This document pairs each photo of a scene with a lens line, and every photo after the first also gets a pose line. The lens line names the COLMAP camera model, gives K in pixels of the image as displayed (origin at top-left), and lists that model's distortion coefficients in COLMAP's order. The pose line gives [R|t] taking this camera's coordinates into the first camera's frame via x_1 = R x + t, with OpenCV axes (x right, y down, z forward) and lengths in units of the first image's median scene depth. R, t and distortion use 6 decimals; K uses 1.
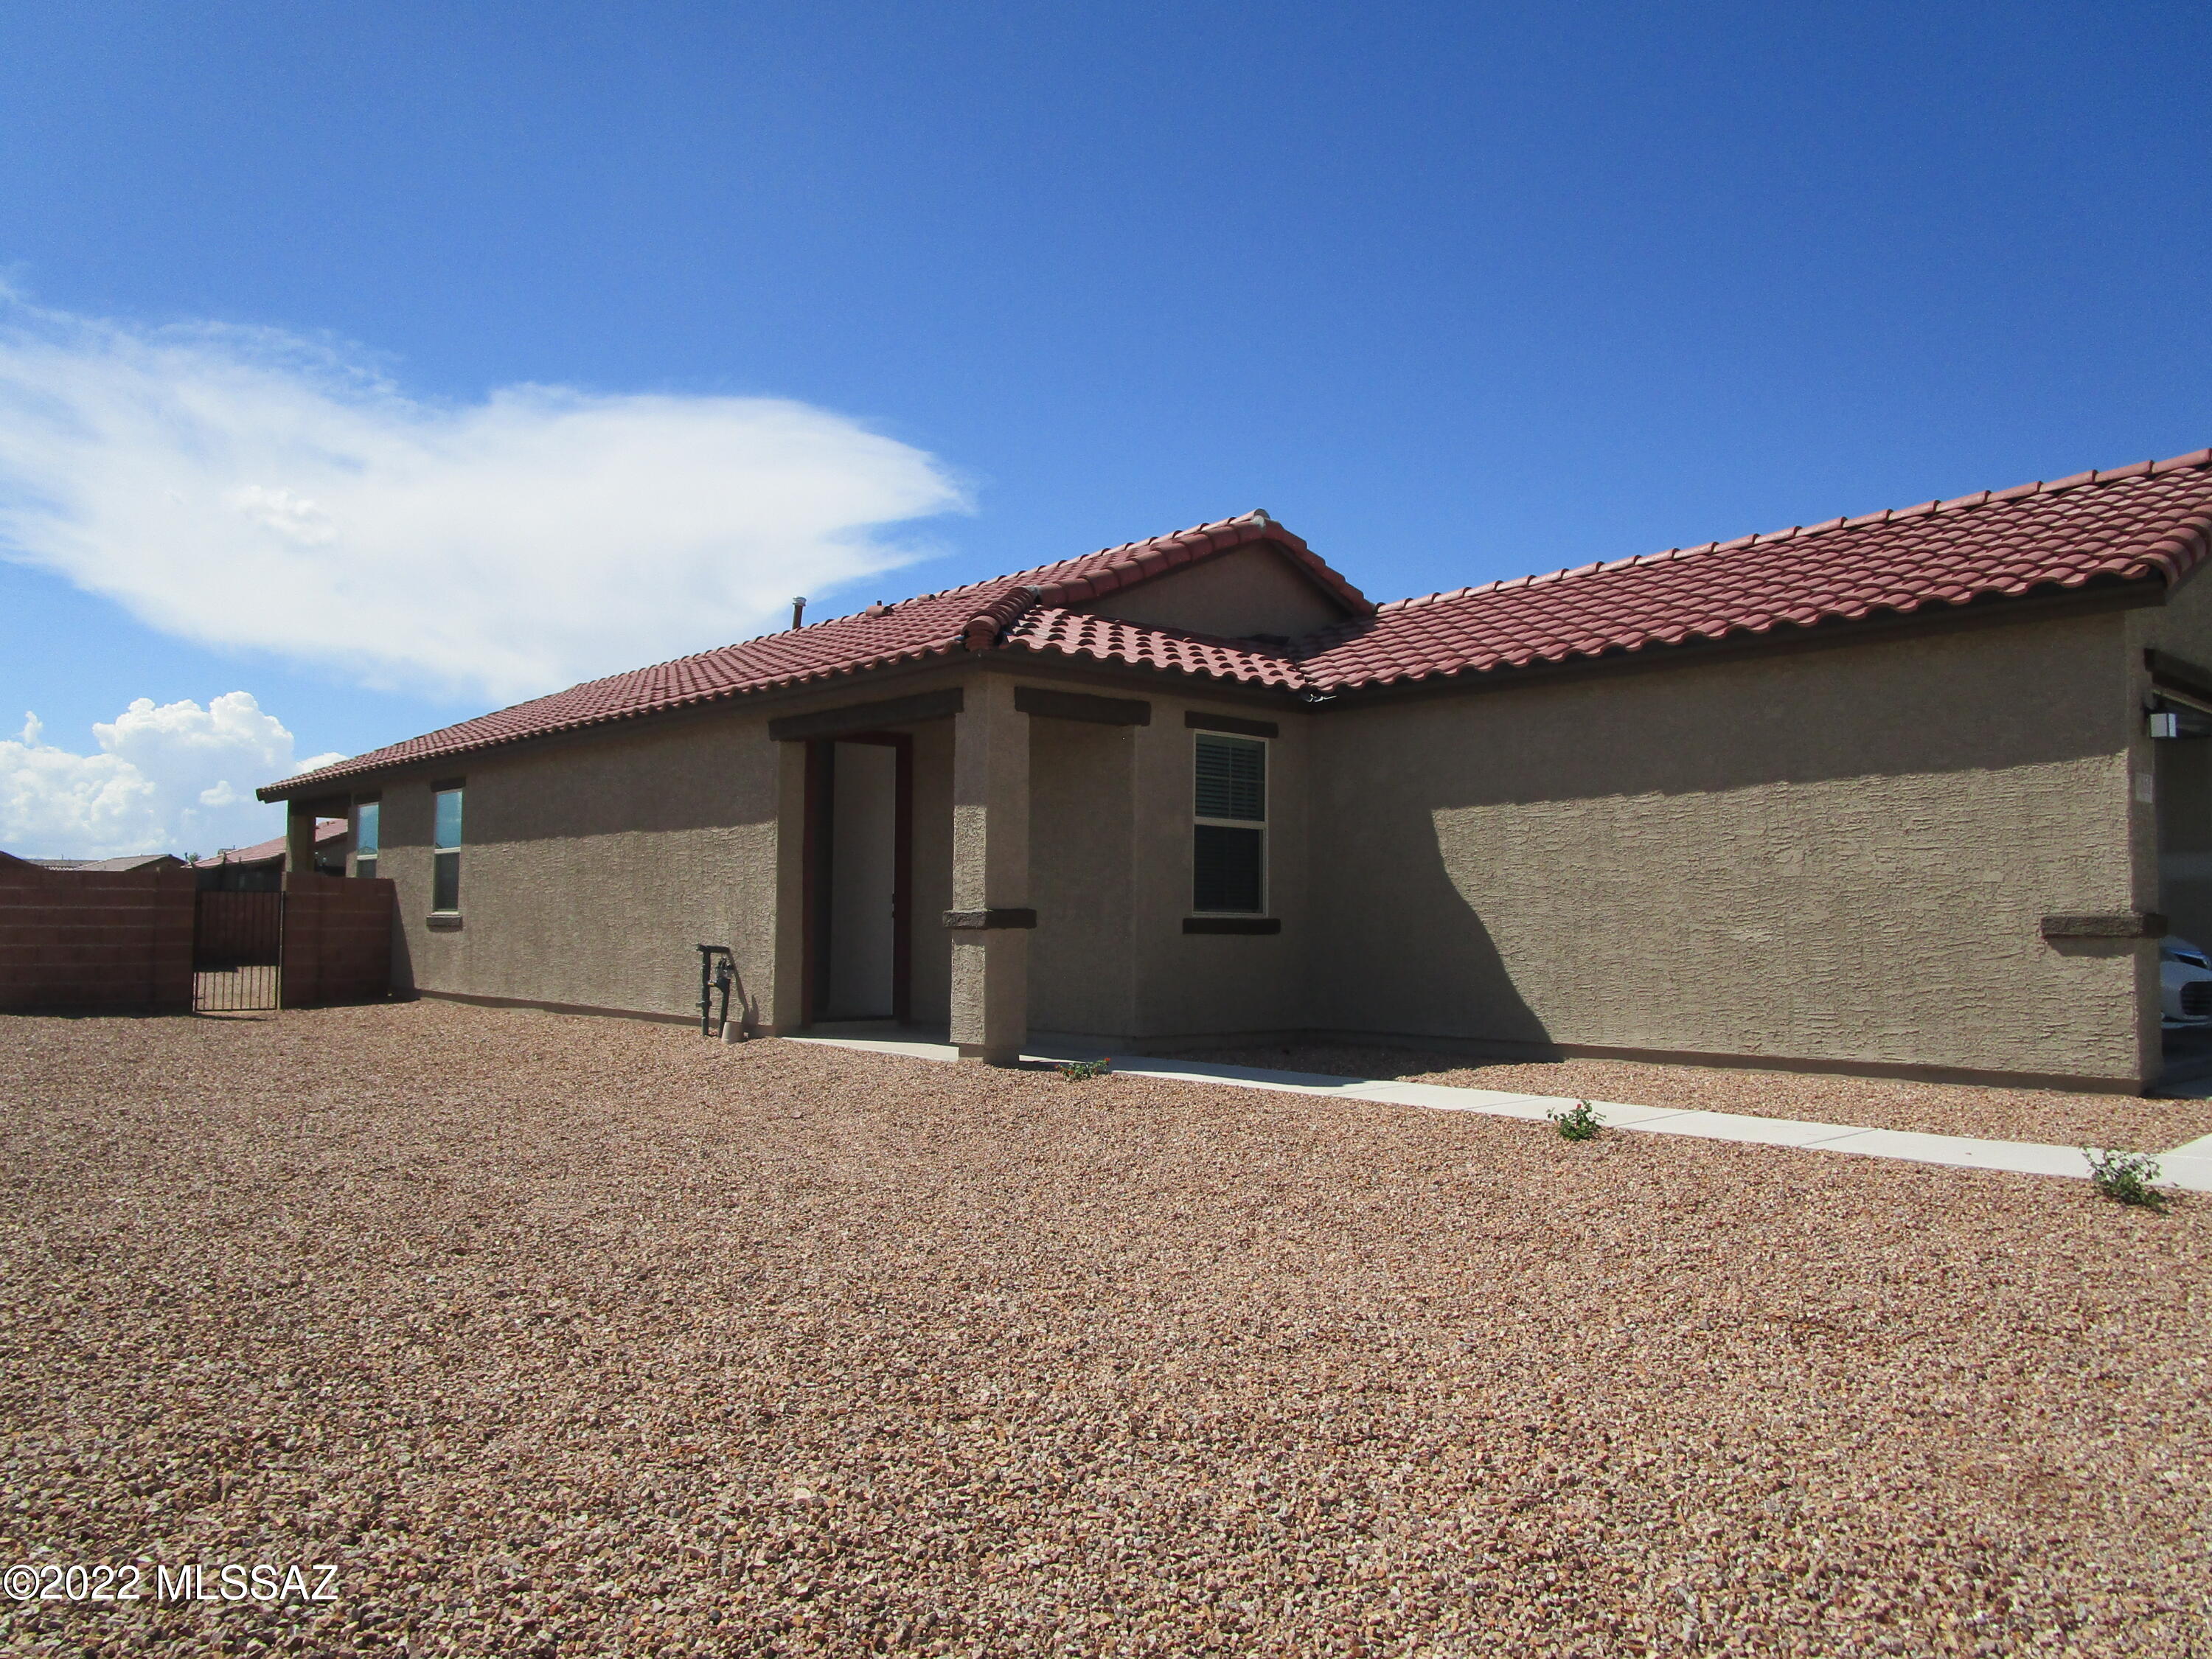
lens RADIAL K [[1571.7, 0, 1106.3], [0, 1571.7, 825.9], [0, 0, 1]] dist [-0.014395, -0.006785]
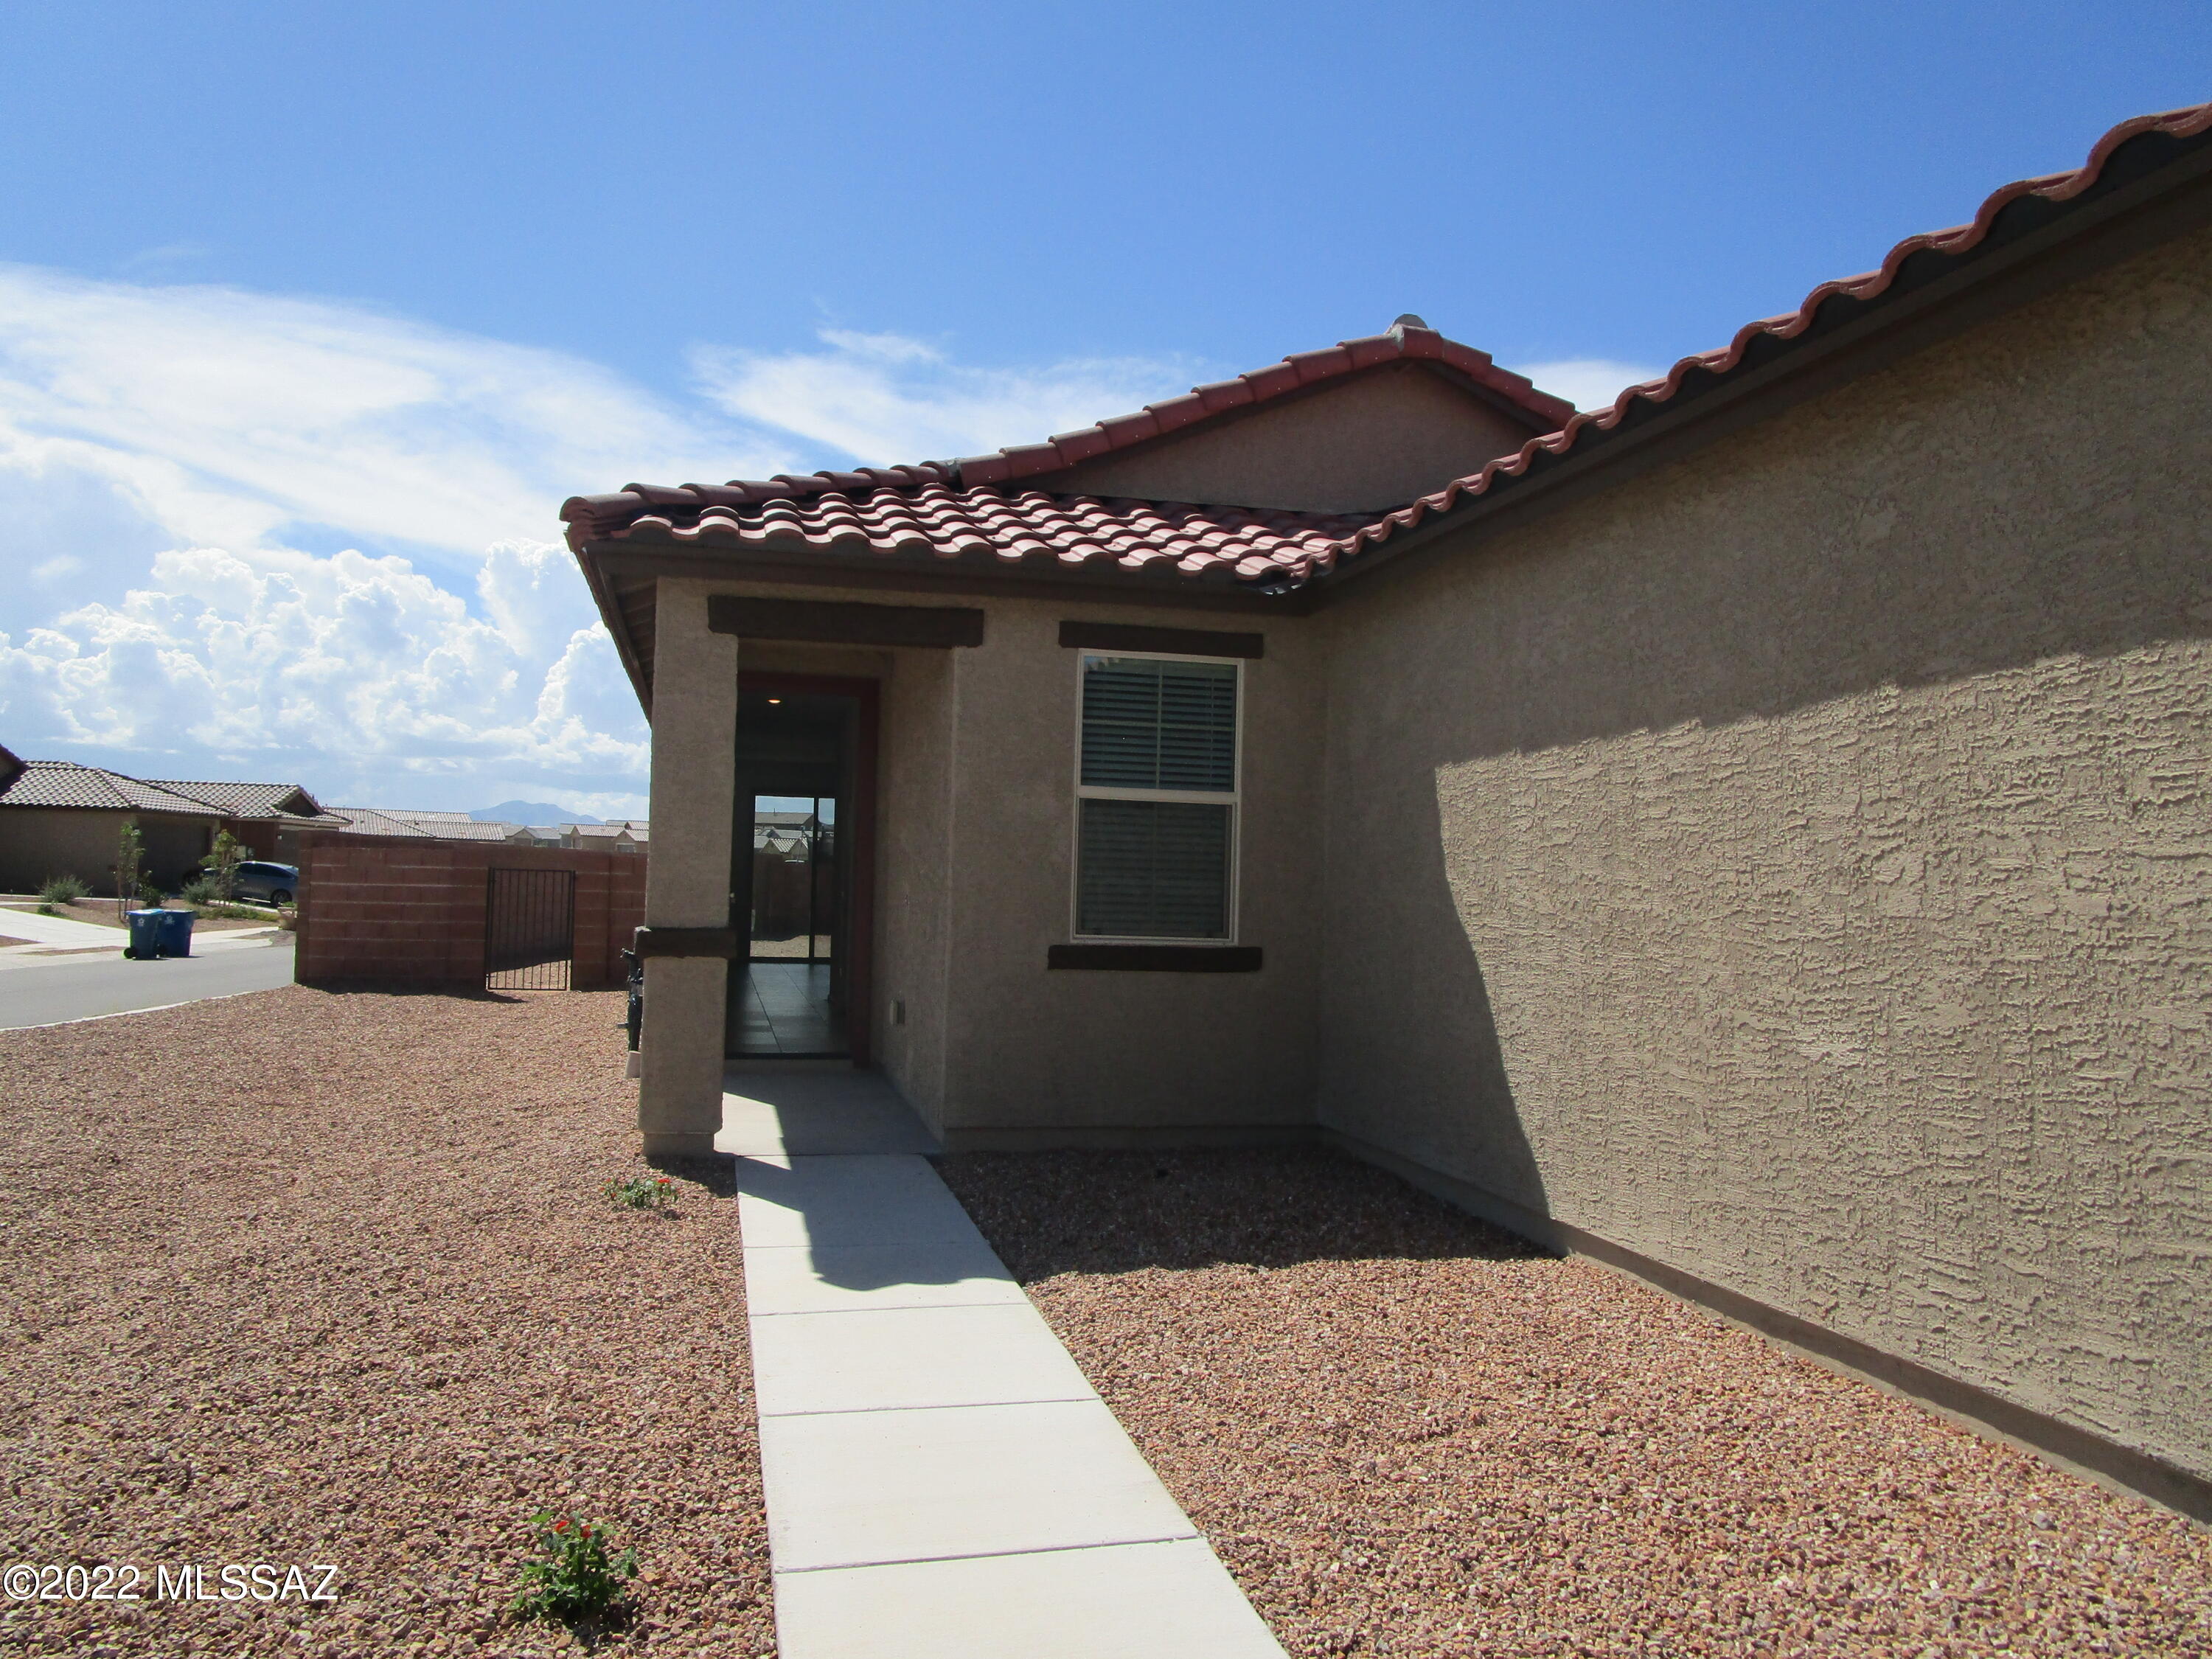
lens RADIAL K [[1571.7, 0, 1107.6], [0, 1571.7, 833.1], [0, 0, 1]] dist [-0.014395, -0.006785]
pose [[0.880738, 0.002022, -0.473600, 0.403142], [0.009586, 0.999710, 0.022096, -0.000716], [0.473507, -0.024001, 0.880463, 0.484005]]
